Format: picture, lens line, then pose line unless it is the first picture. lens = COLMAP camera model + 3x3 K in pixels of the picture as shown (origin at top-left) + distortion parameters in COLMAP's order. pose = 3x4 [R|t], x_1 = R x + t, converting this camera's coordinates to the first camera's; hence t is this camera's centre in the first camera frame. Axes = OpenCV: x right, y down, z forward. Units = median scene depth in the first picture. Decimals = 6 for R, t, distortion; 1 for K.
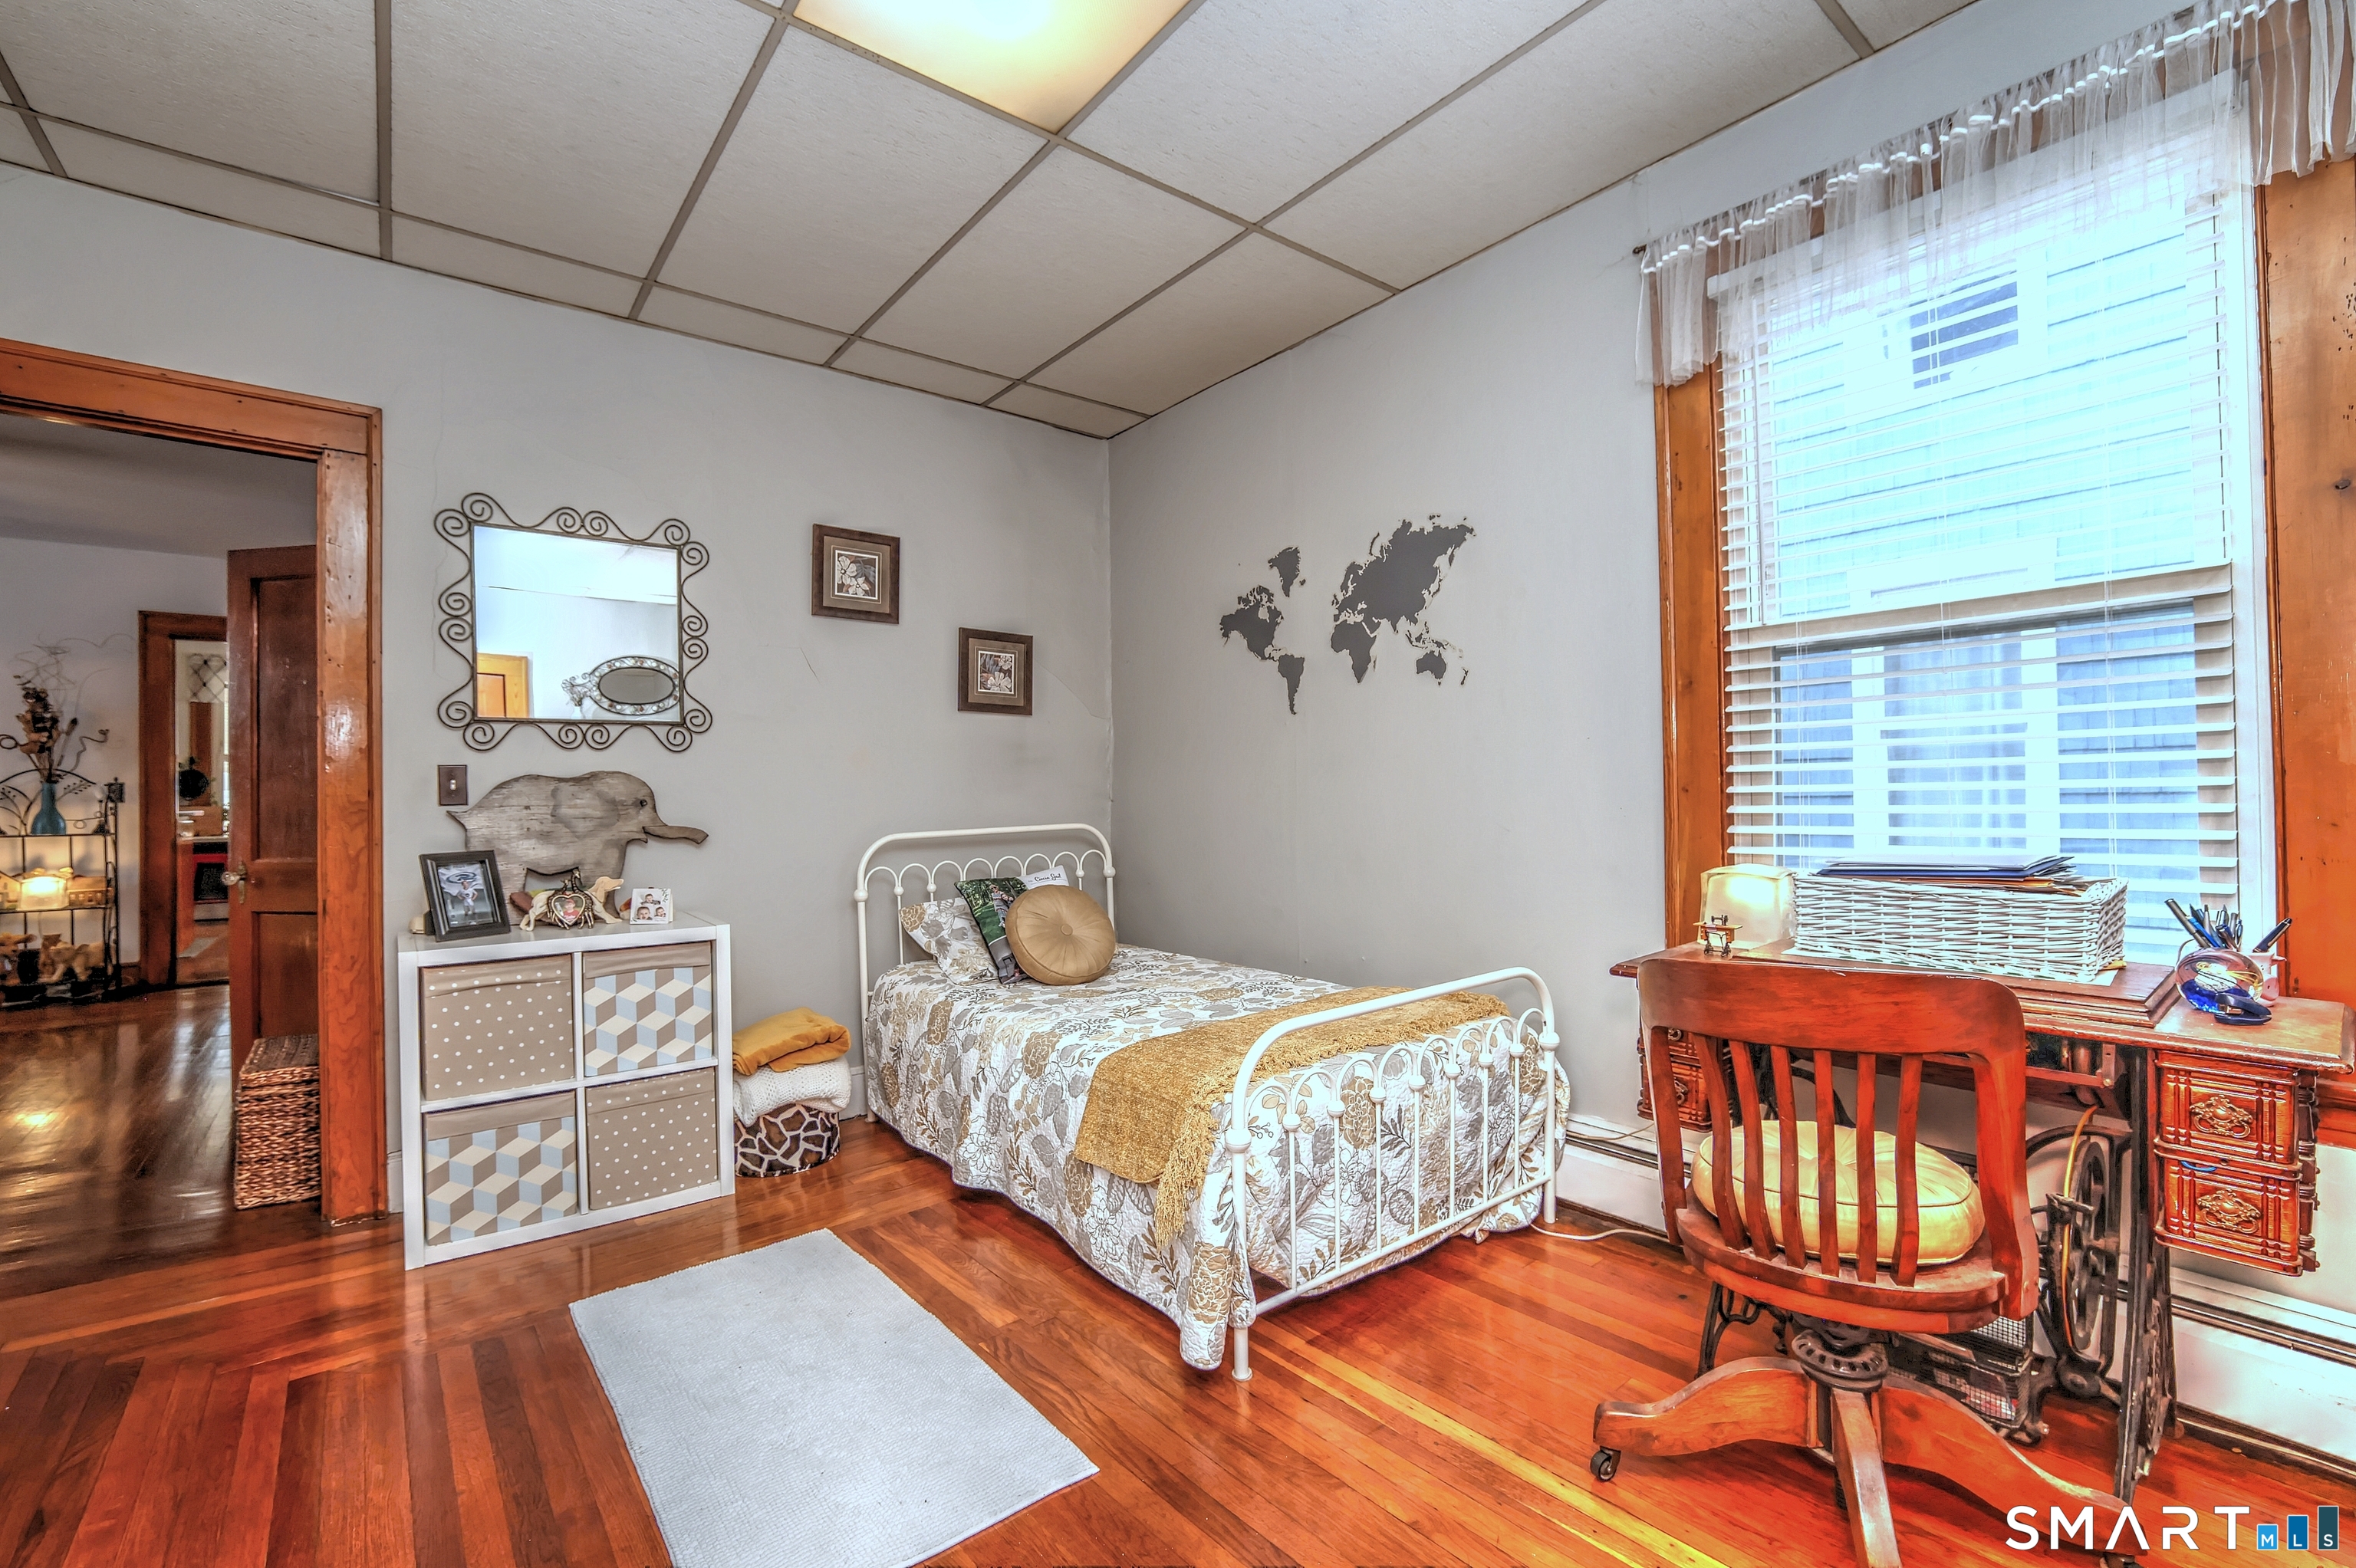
lens RADIAL K [[1026.6, 0, 1168.9], [0, 1026.6, 789.7], [0, 0, 1]] dist [-0.047259, 0.015000]
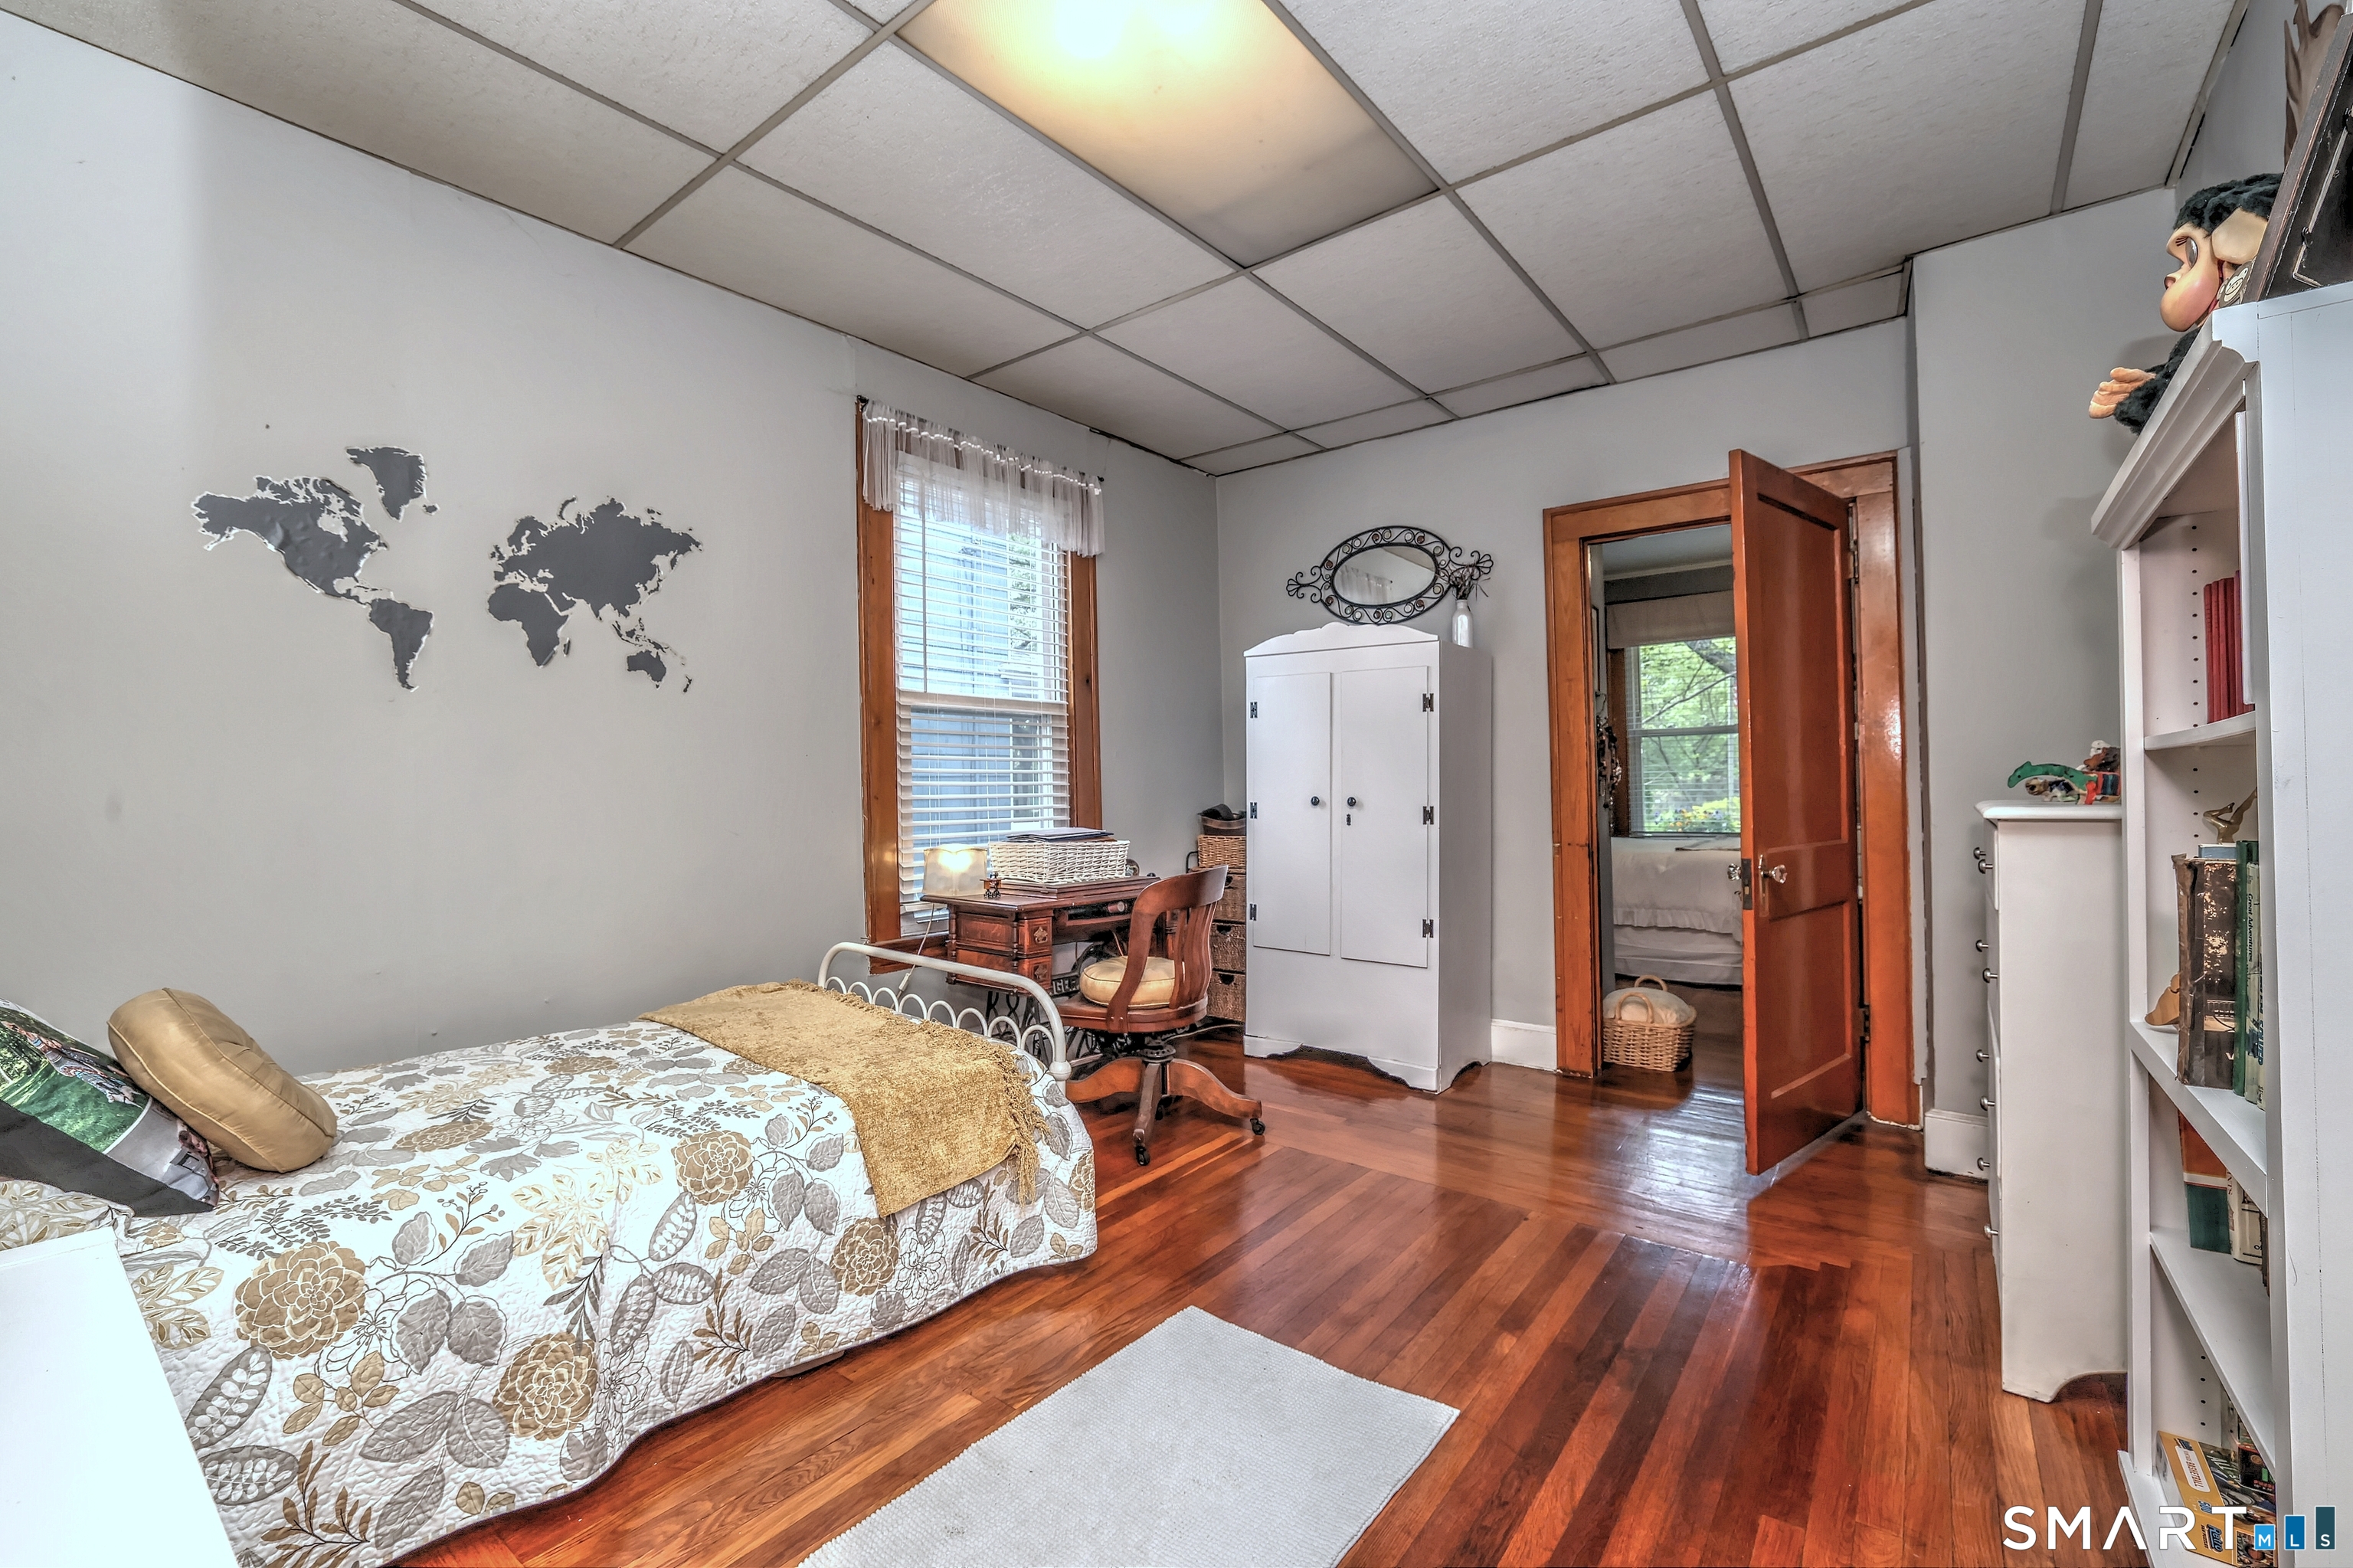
lens RADIAL K [[1012.5, 0, 1176.8], [0, 1012.5, 786.5], [0, 0, 1]] dist [-0.032476, 0.007928]
pose [[-0.240880, 0.021073, 0.970326, -0.754331], [0.007253, 0.999775, -0.019912, 0.012167], [-0.970528, 0.002242, -0.240979, 0.741026]]
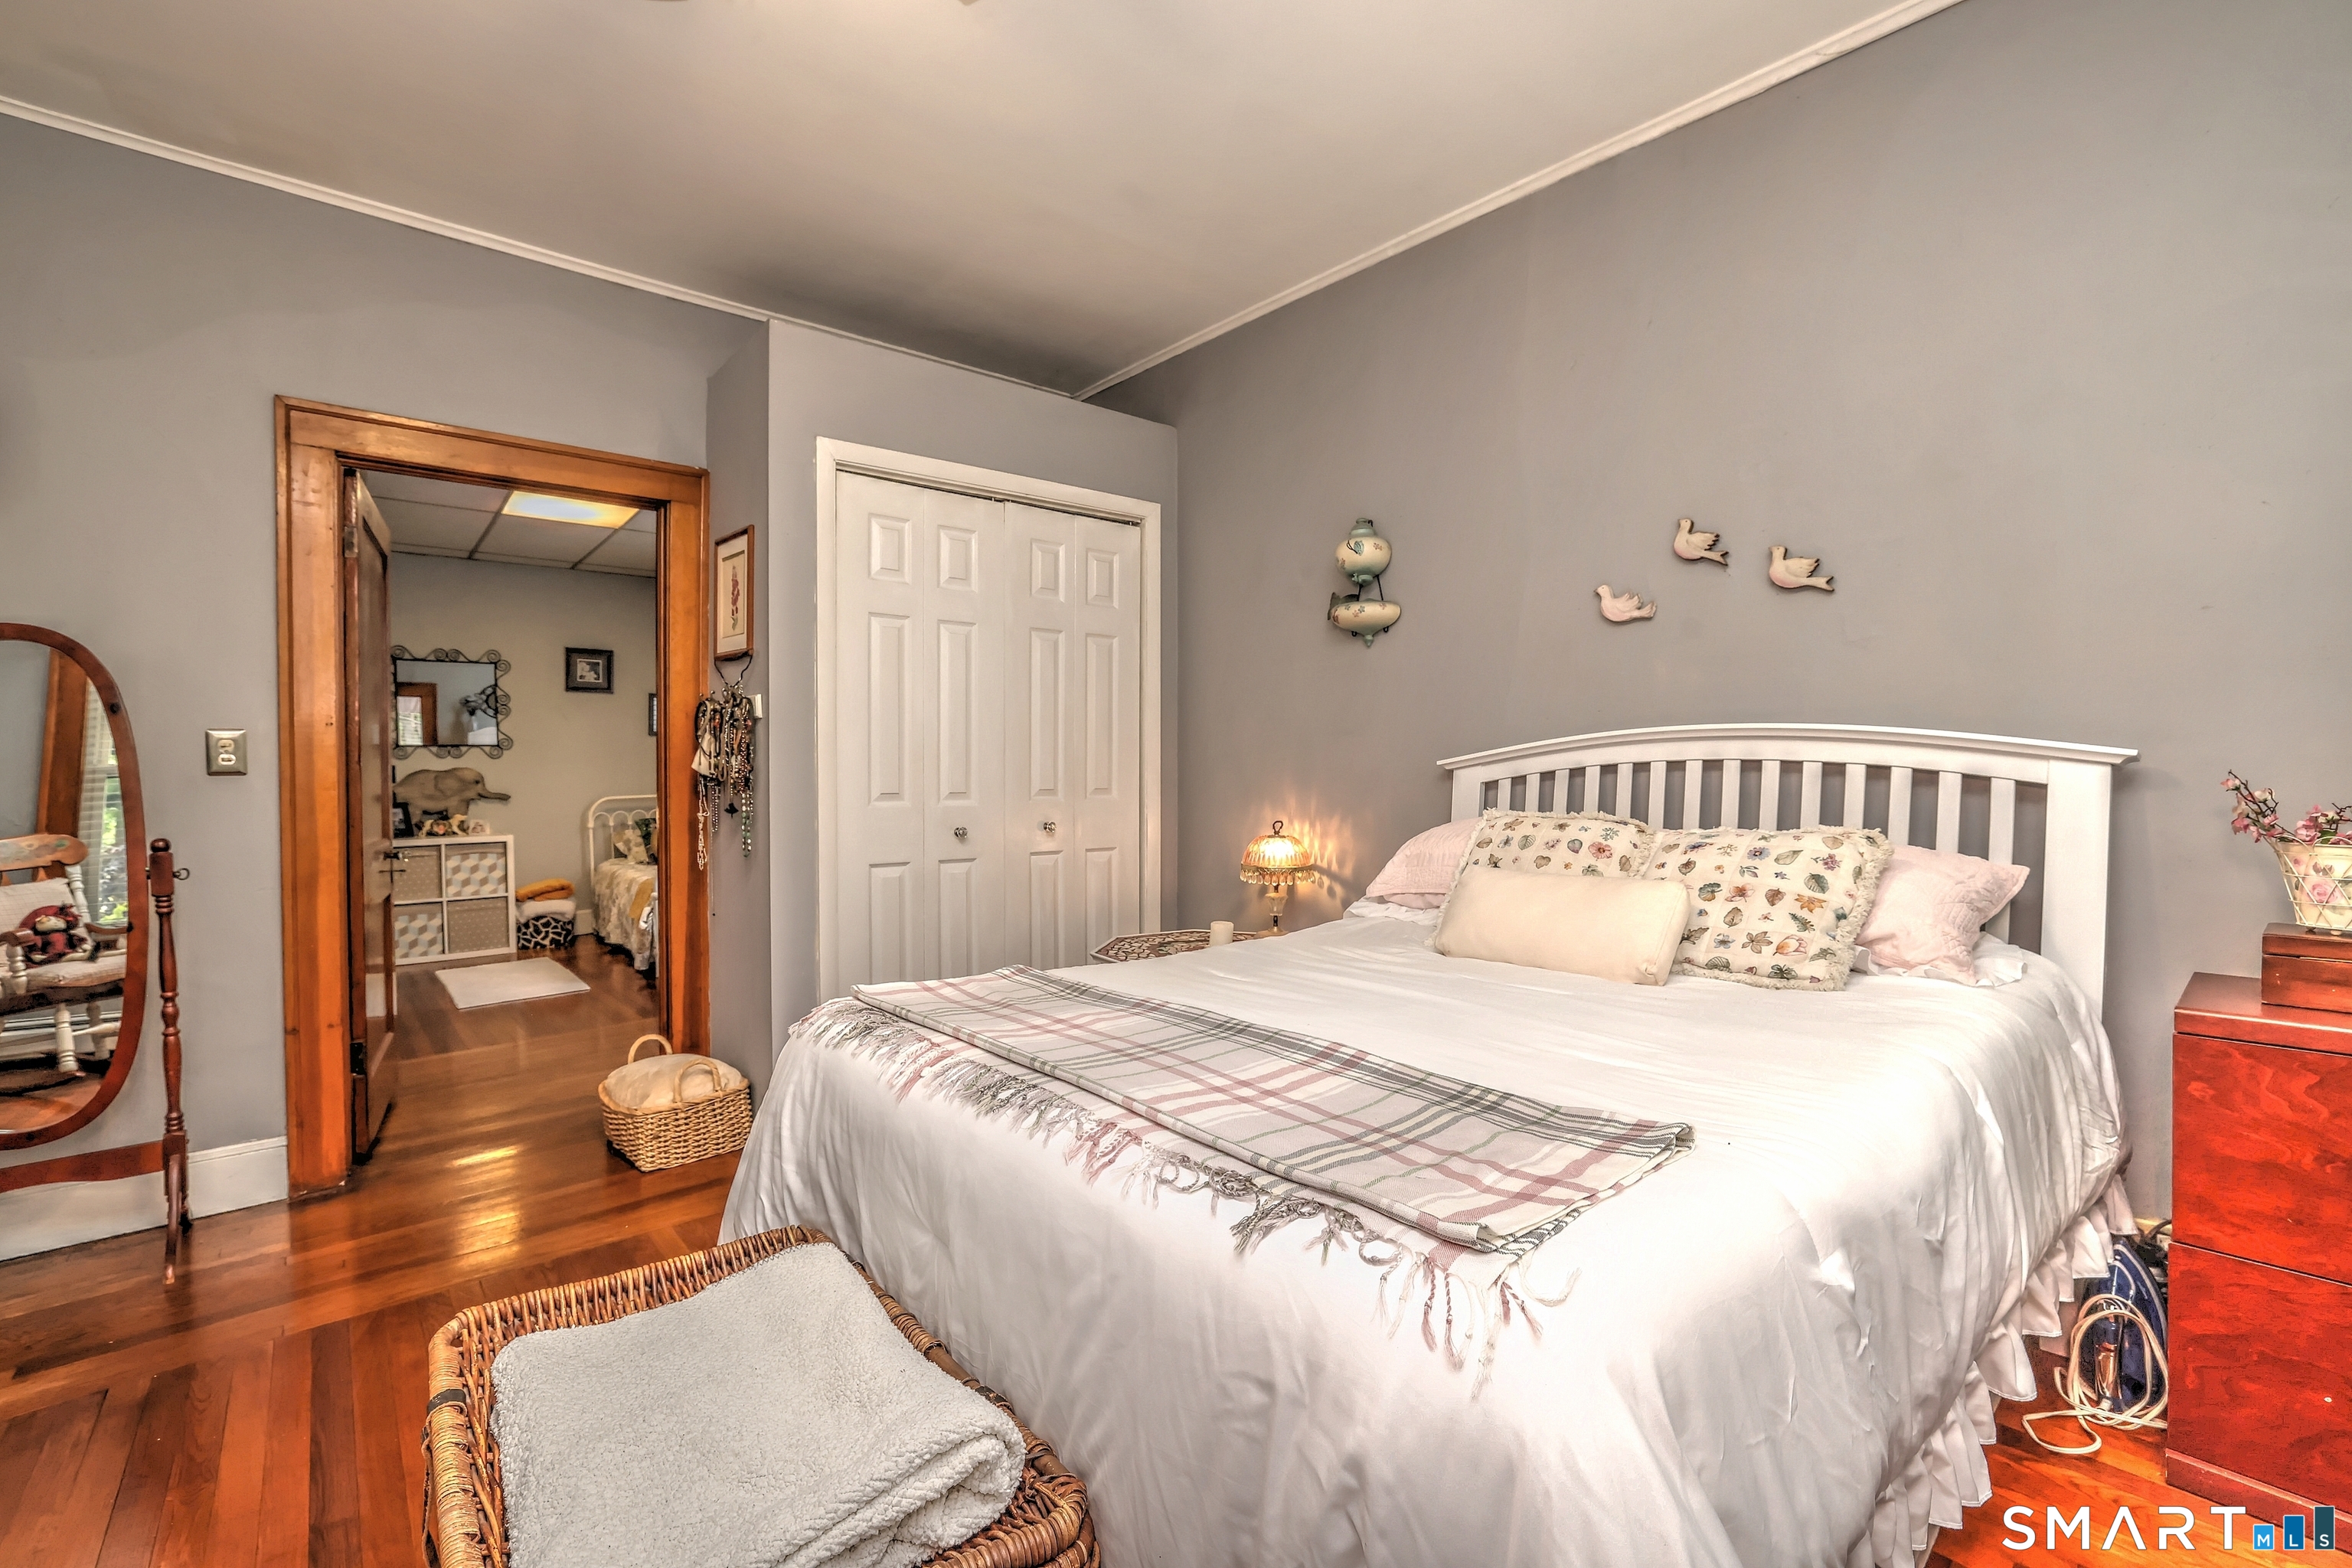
lens RADIAL K [[1025.0, 0, 1175.6], [0, 1025.0, 781.9], [0, 0, 1]] dist [-0.047259, 0.015000]
pose [[0.998230, 0.004418, 0.059306, 0.894911], [-0.005447, 0.999837, 0.017197, -0.033948], [-0.059220, -0.017490, 0.998092, -1.311842]]
